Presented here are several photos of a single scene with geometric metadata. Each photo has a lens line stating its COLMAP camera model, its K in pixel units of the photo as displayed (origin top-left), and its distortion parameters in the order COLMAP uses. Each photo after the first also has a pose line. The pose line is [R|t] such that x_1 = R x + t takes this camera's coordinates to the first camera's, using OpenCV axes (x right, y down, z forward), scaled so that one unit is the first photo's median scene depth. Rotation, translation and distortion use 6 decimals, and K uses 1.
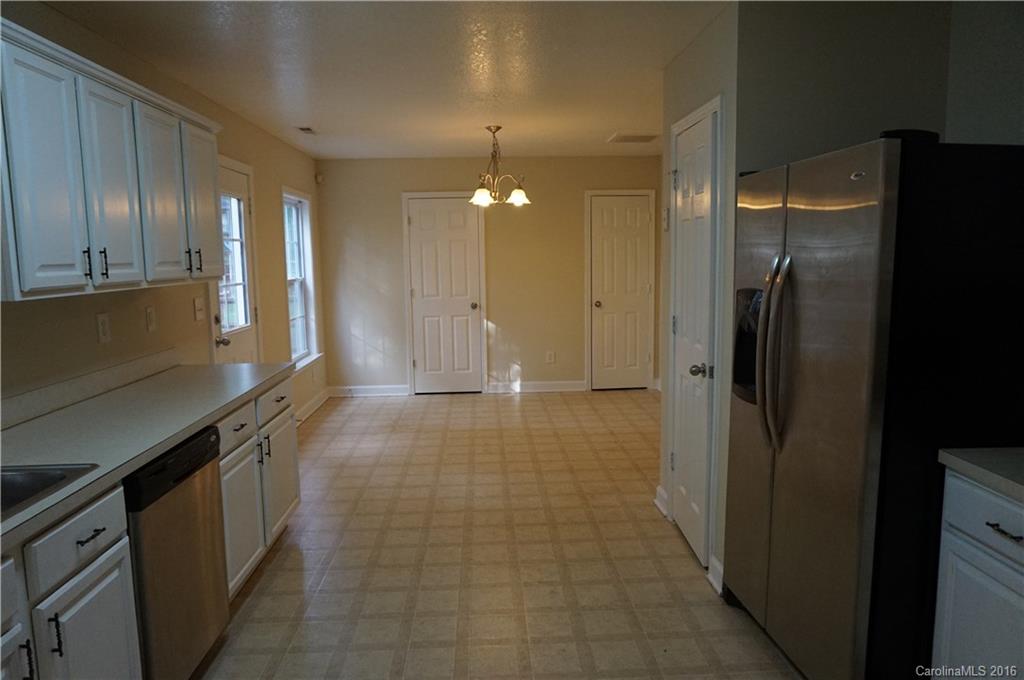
lens RADIAL K [[690.9, 0, 506.4], [0, 690.9, 338.1], [0, 0, 1]] dist [-0.047730, 0.035334]
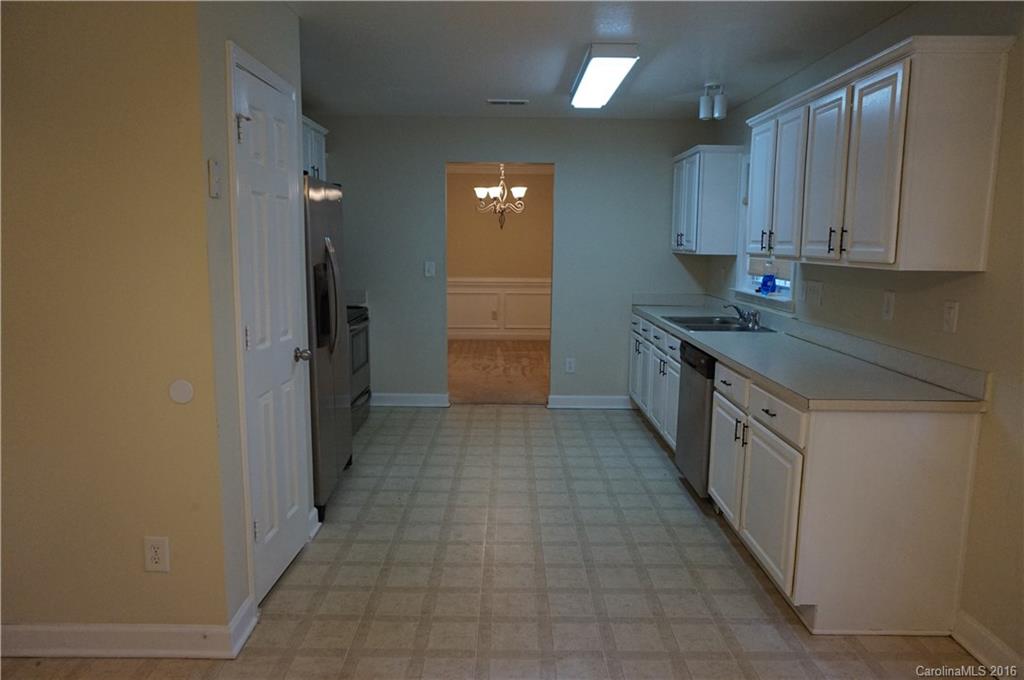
lens RADIAL K [[690.9, 0, 506.4], [0, 690.9, 338.1], [0, 0, 1]] dist [-0.047730, 0.035334]
pose [[-0.999195, -0.000093, 0.040105, -0.051172], [0.010428, 0.964998, 0.262049, -0.219630], [-0.038726, 0.262256, -0.964221, 1.827003]]
